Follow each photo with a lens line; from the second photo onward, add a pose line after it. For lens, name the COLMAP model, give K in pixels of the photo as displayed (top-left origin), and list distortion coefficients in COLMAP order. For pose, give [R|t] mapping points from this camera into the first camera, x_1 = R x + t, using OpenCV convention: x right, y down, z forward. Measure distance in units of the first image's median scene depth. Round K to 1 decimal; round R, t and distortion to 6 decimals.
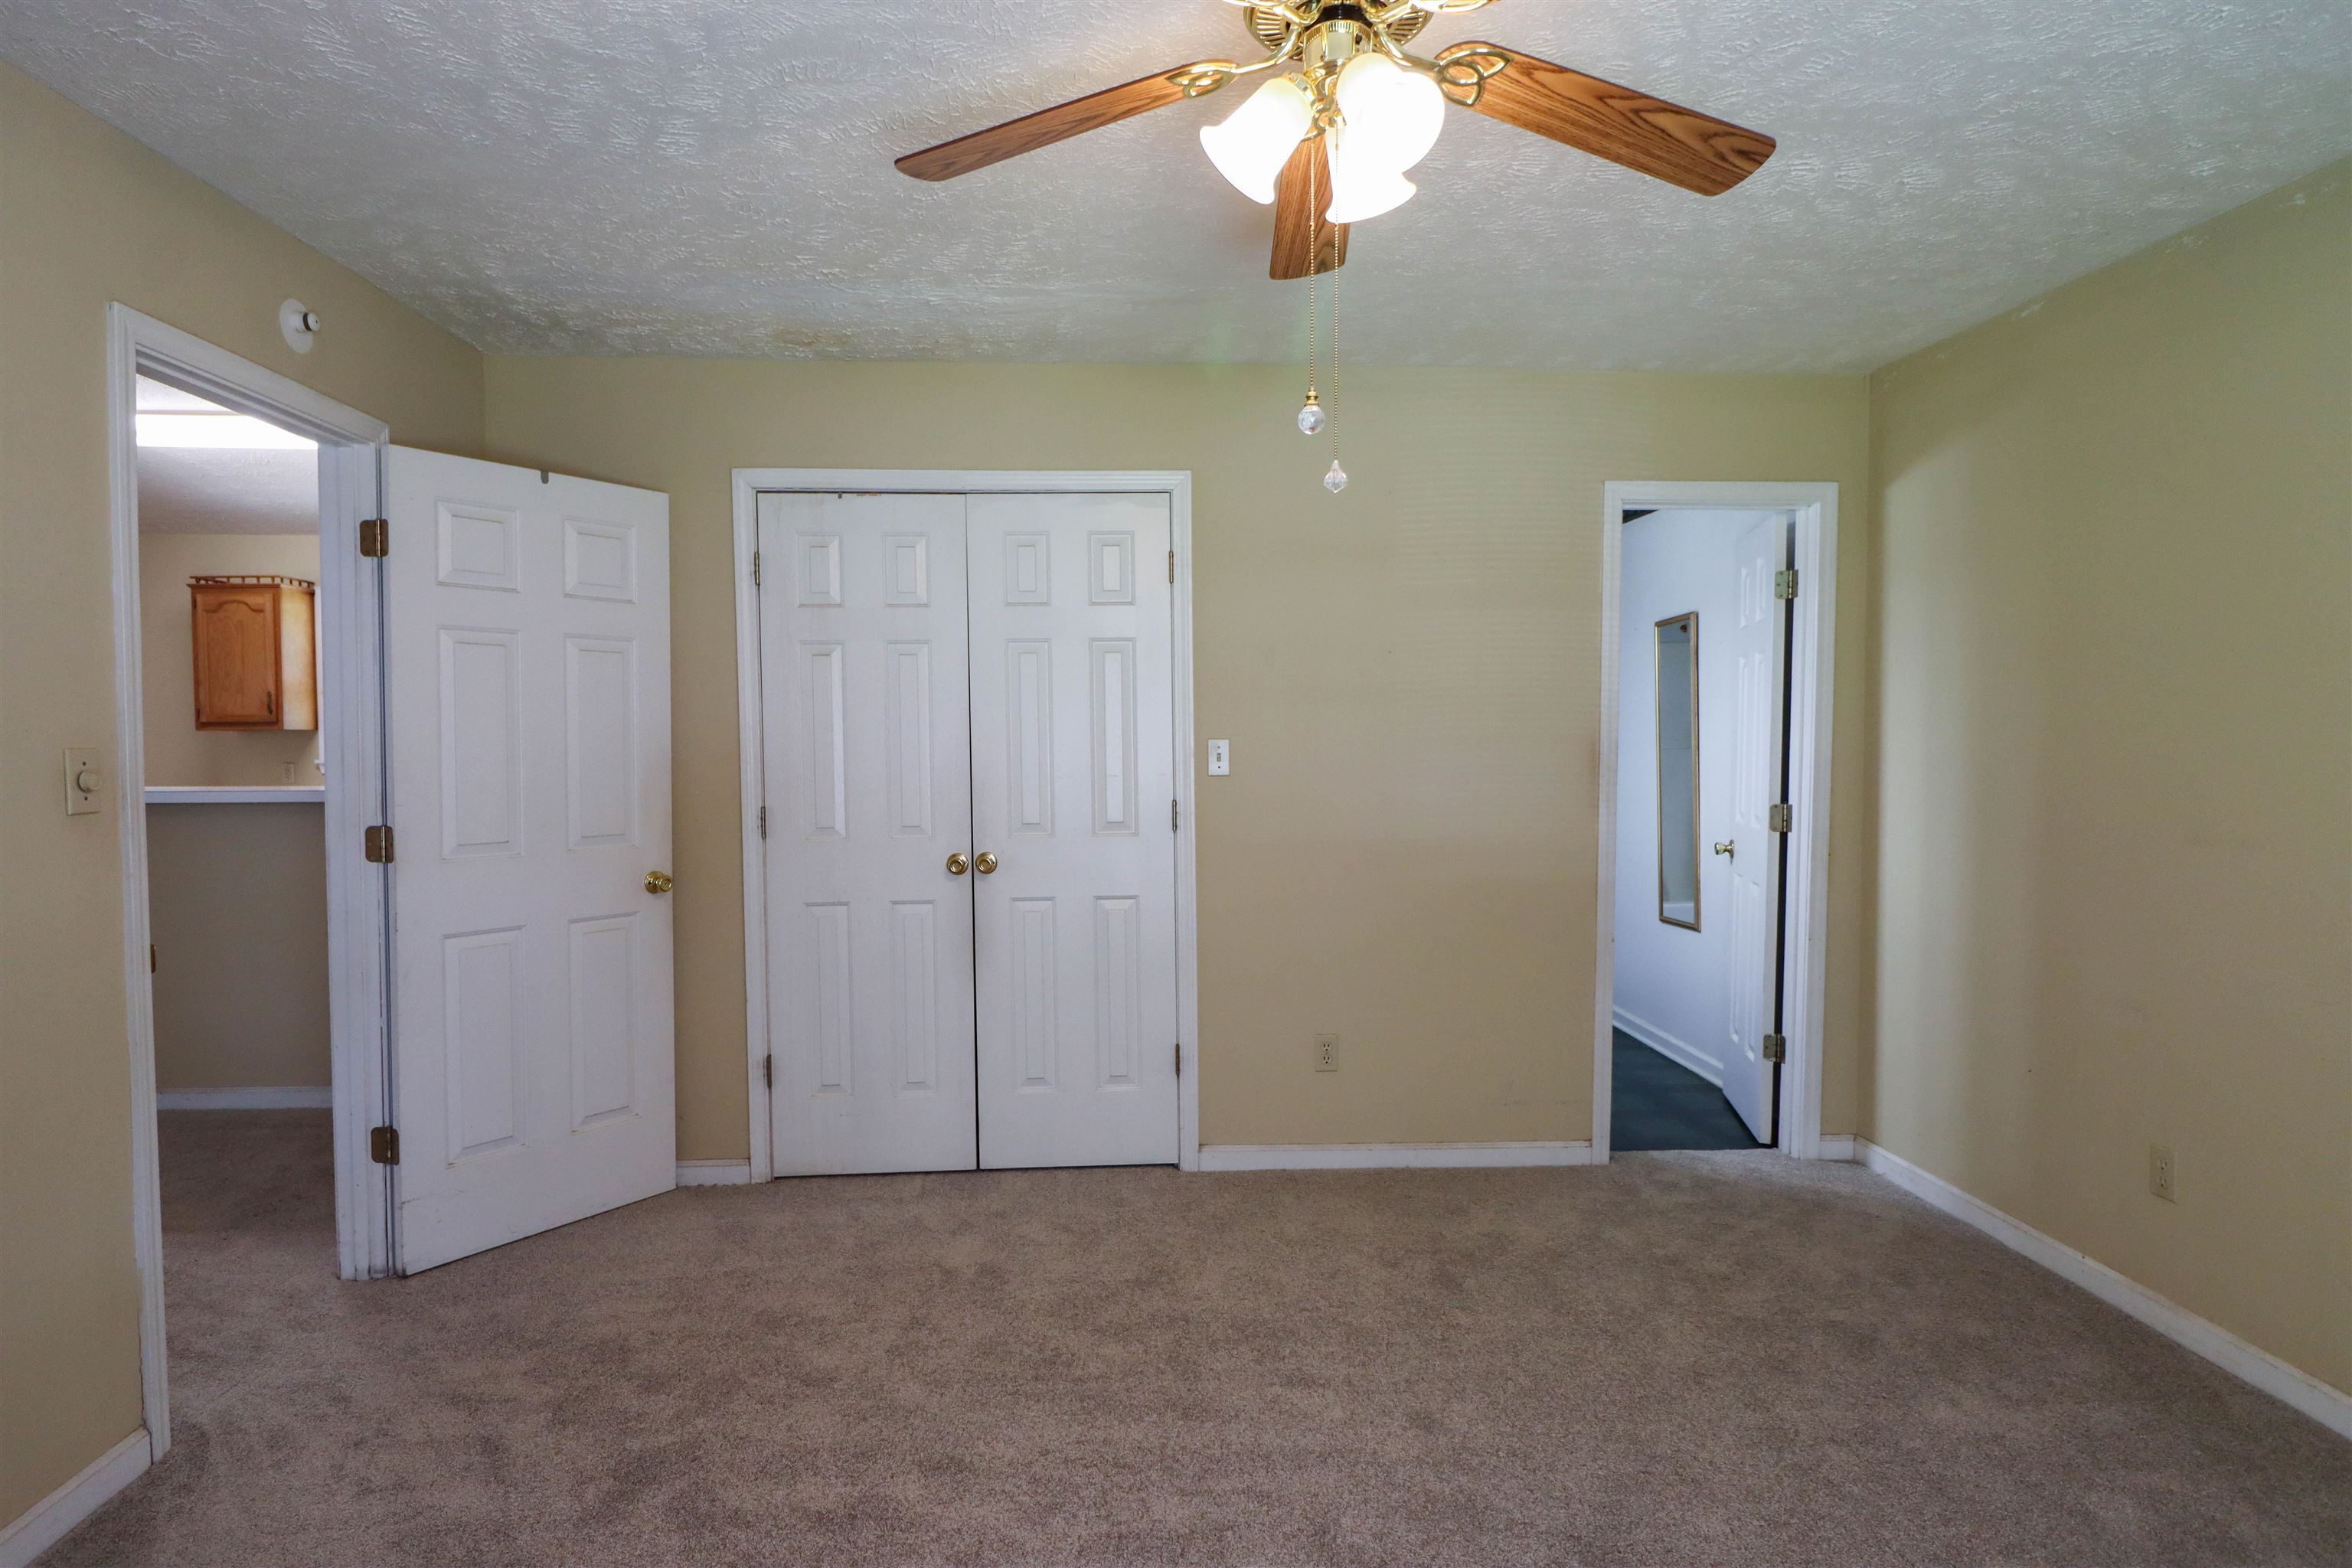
lens RADIAL K [[1254.9, 0, 1174.0], [0, 1254.9, 779.0], [0, 0, 1]] dist [0.004598, -0.014003]
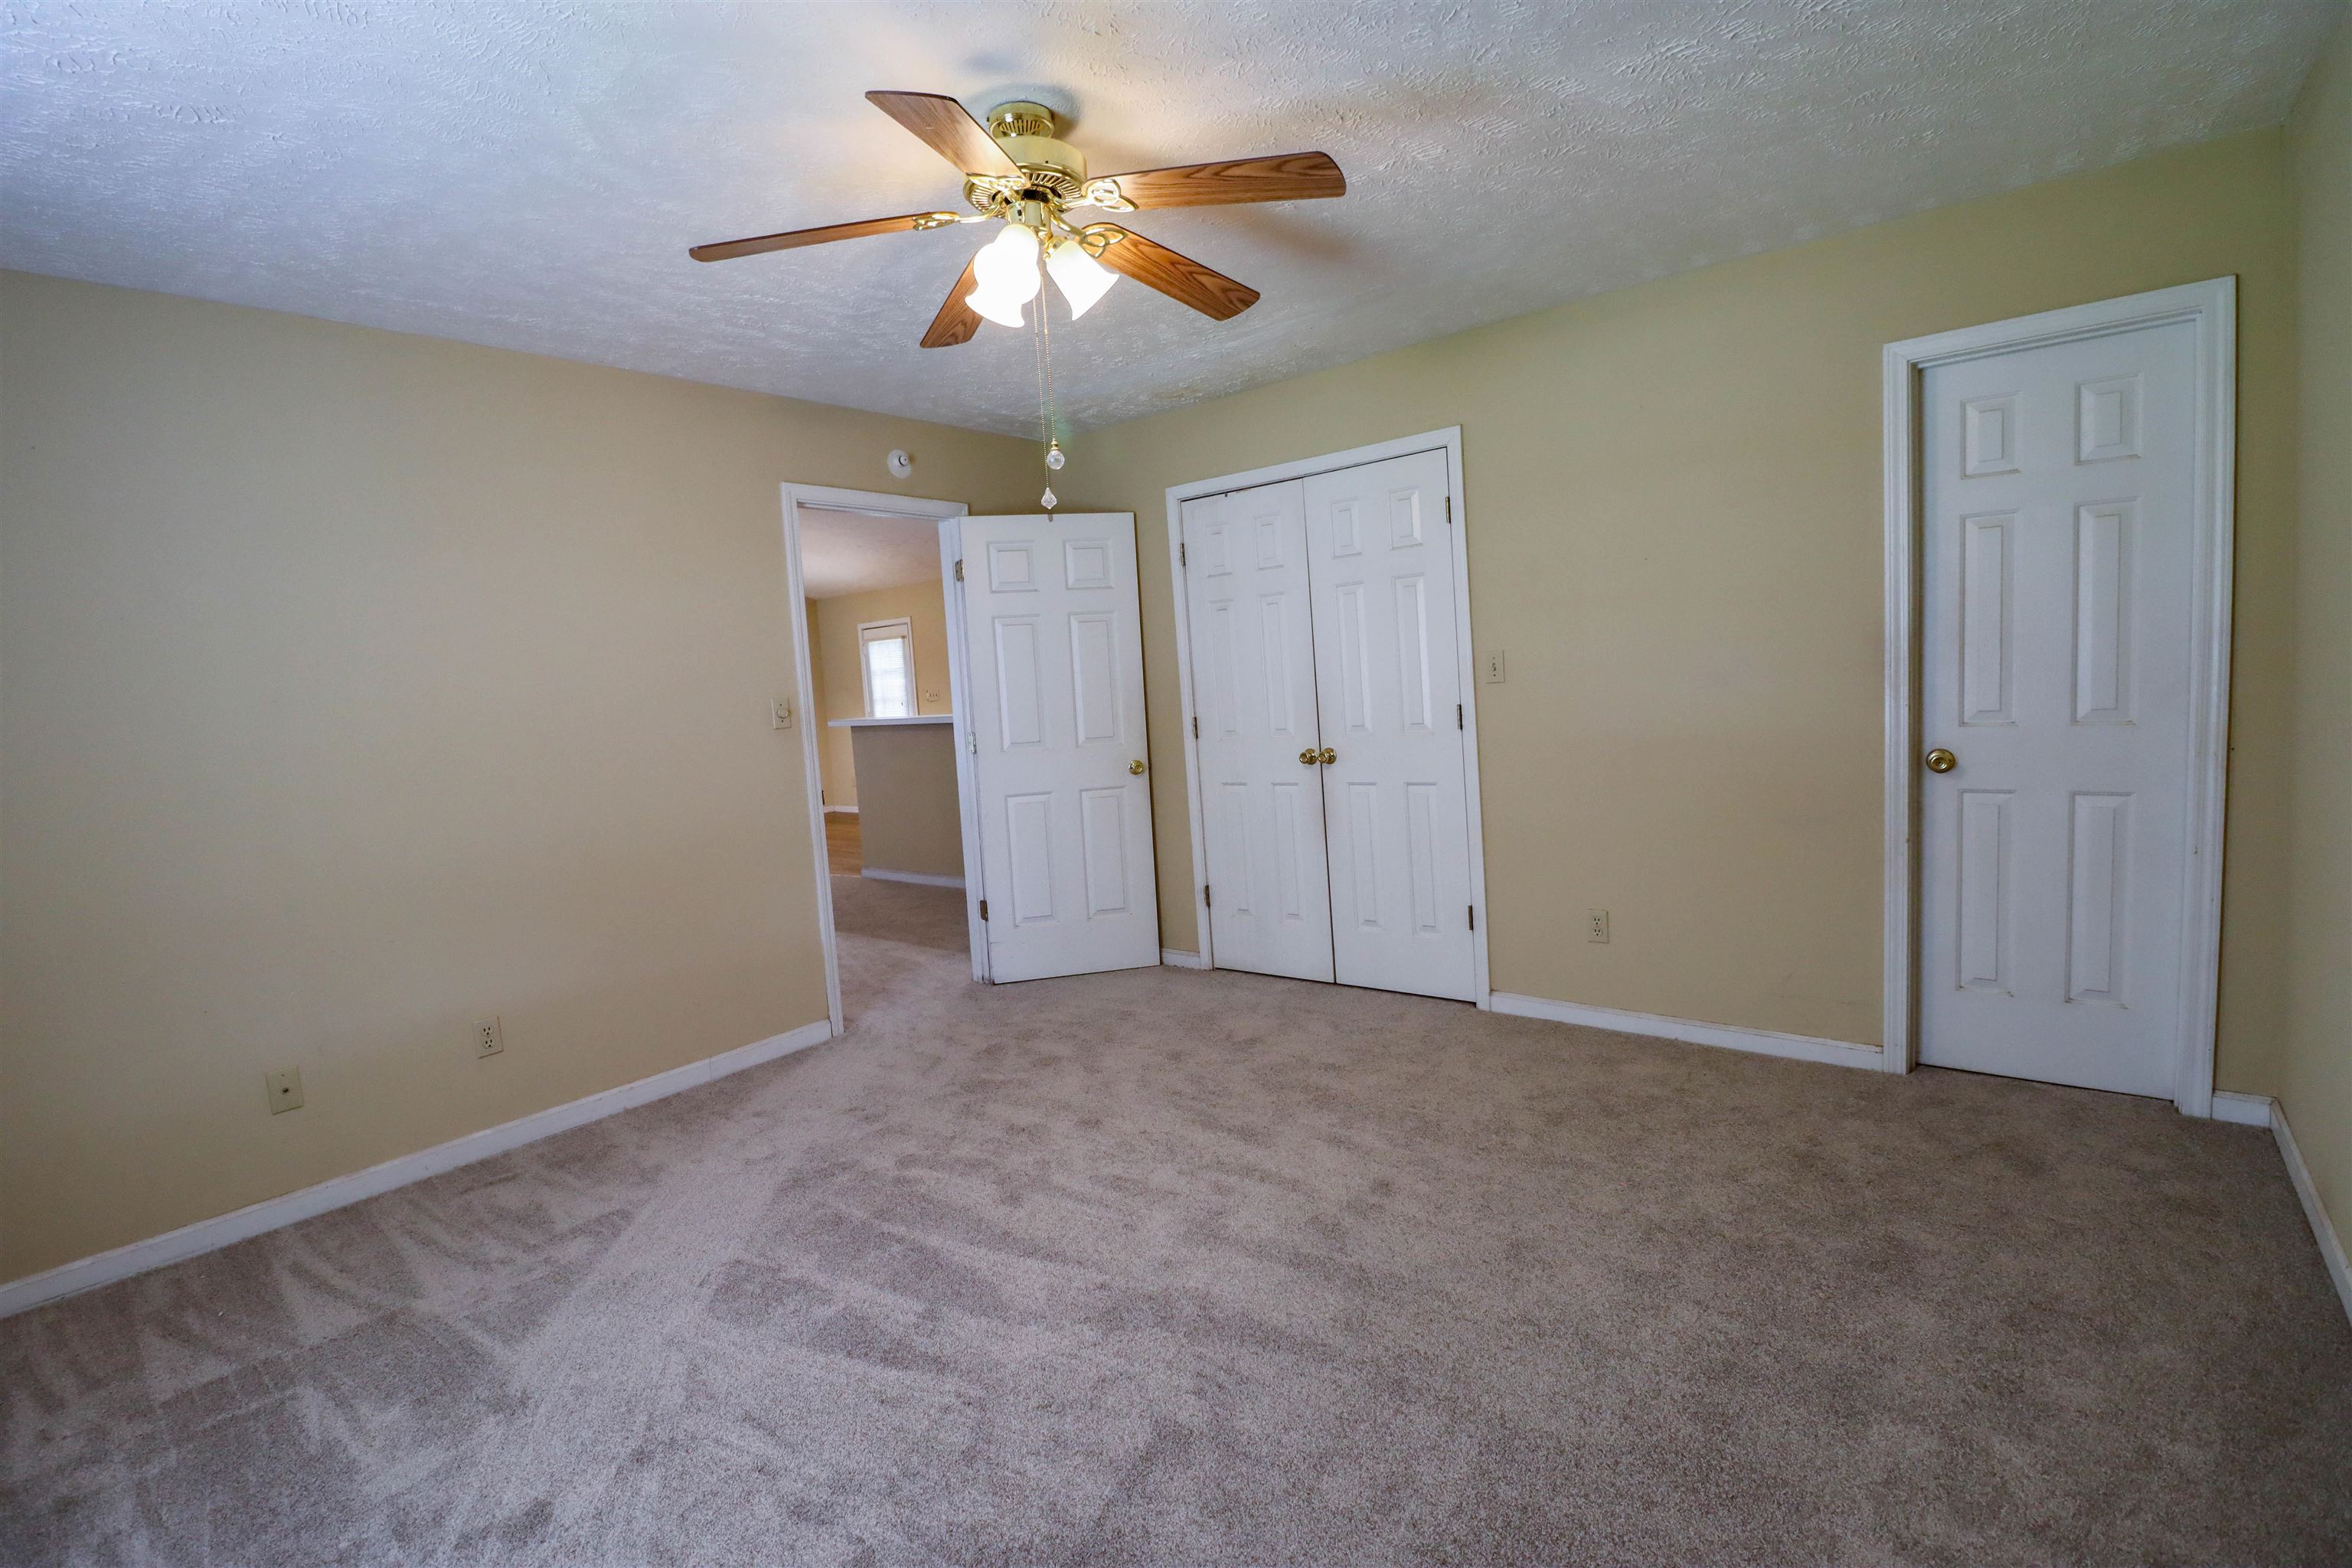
lens RADIAL K [[1085.0, 0, 1176.8], [0, 1085.0, 772.8], [0, 0, 1]] dist [0.000637, -0.013724]
pose [[0.738550, 0.013750, -0.674058, 0.523093], [0.037445, 0.997412, 0.061374, 0.008620], [0.673158, -0.070568, 0.736124, 0.045944]]
